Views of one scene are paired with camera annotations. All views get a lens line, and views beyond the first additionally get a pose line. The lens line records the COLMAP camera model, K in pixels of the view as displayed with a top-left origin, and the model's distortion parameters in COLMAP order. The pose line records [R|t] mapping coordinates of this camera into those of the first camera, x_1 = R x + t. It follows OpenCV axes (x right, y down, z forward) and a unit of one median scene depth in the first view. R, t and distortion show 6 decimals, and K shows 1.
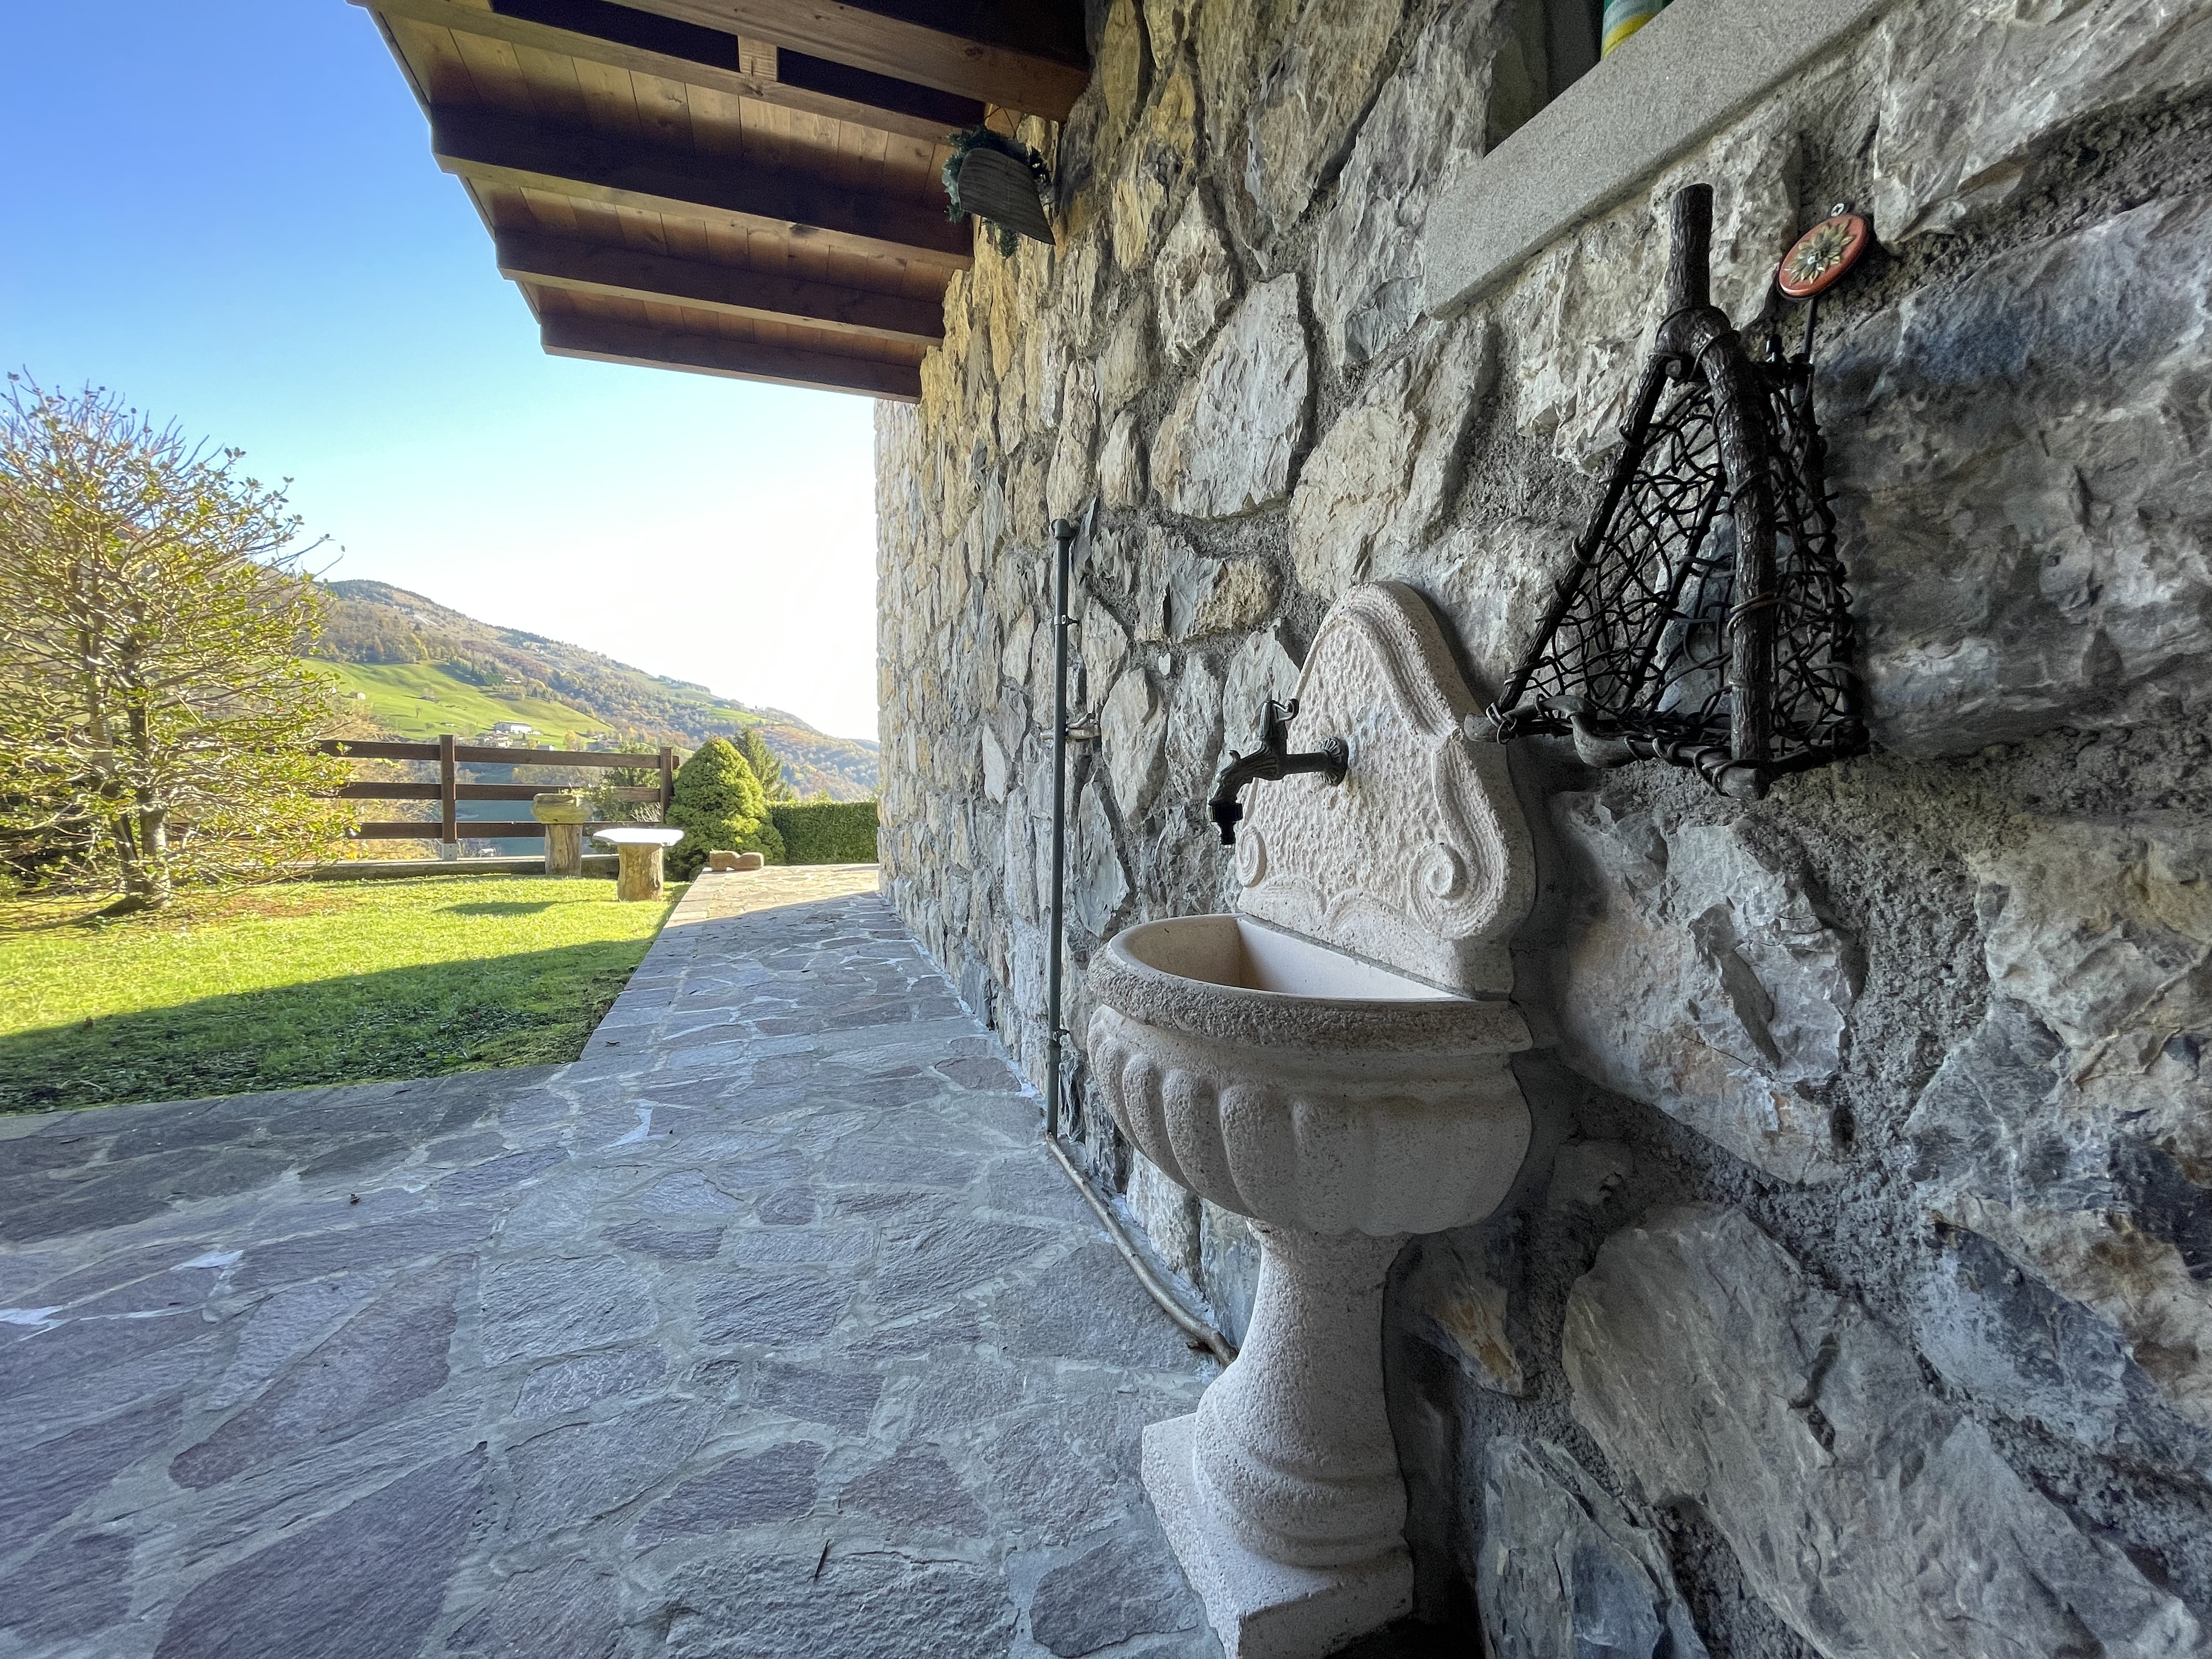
lens RADIAL K [[891.0, 0, 1105.1], [0, 891.0, 822.3], [0, 0, 1]] dist [0.000298, -0.000027]
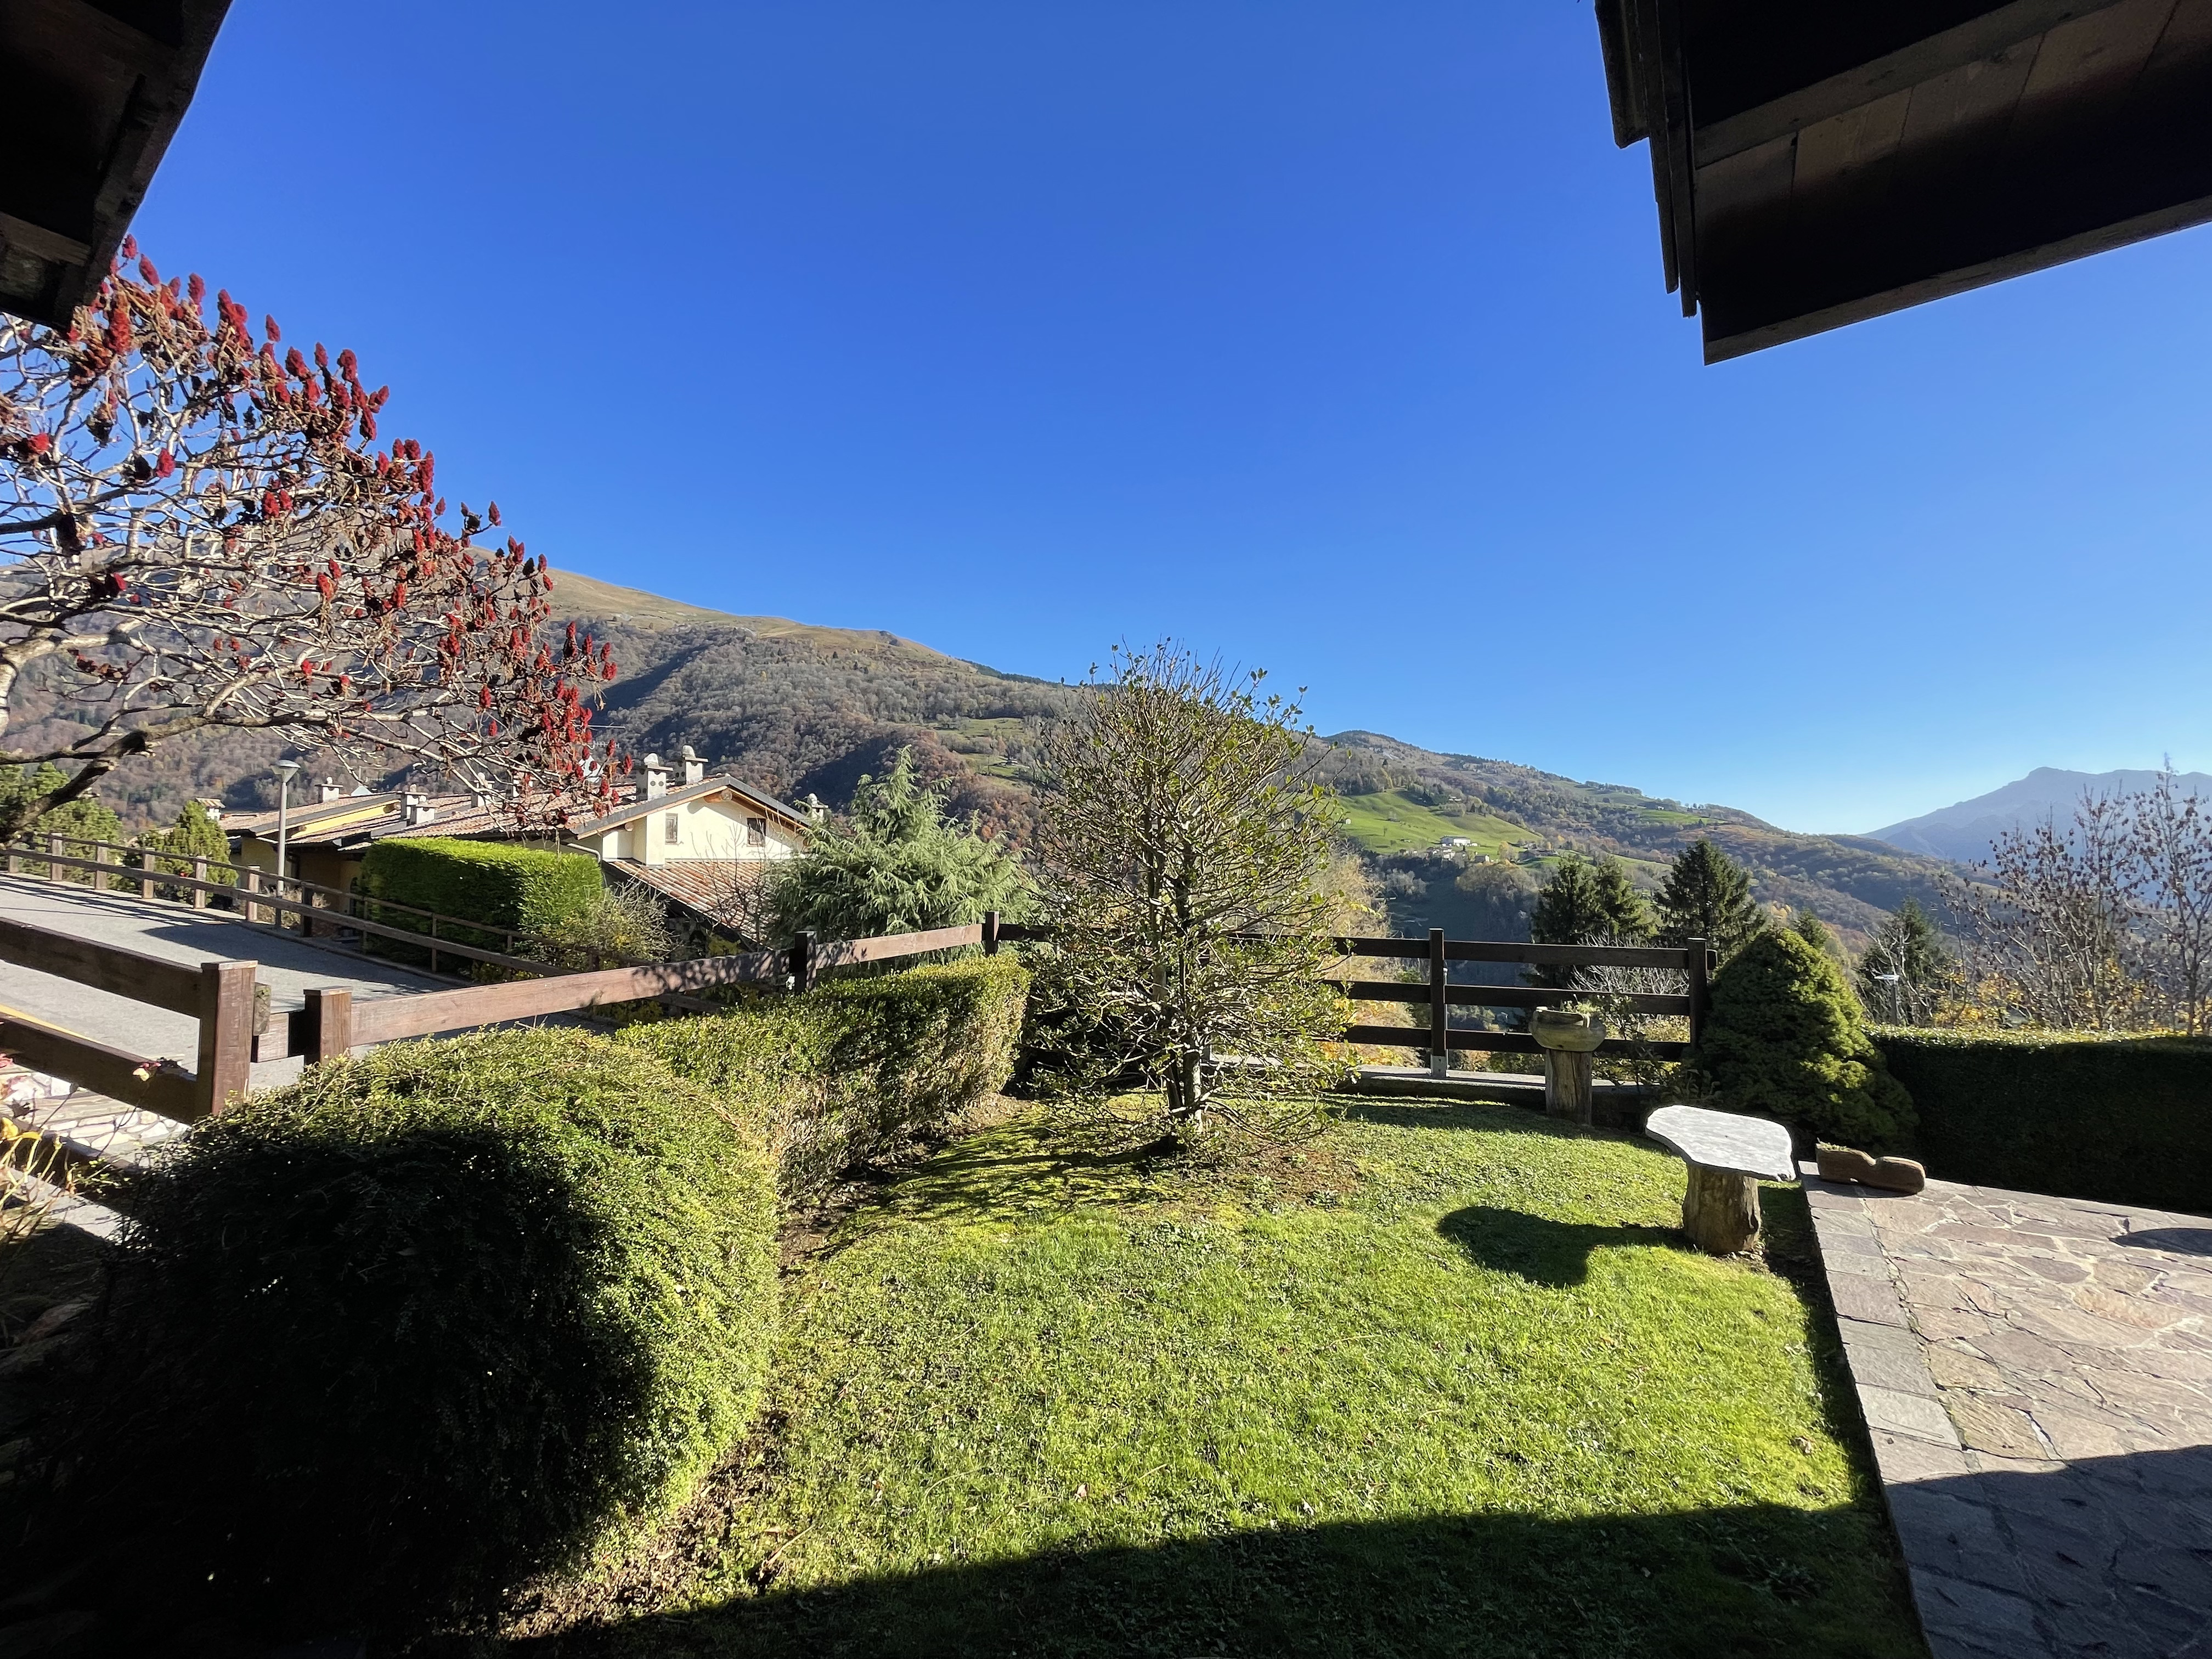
lens RADIAL K [[891.0, 0, 1105.1], [0, 891.0, 822.3], [0, 0, 1]] dist [0.000298, -0.000027]
pose [[0.573883, -0.059813, -0.816750, -0.199345], [-0.038915, 0.994211, -0.100153, -0.100631], [0.818012, 0.089260, 0.568233, 0.221174]]
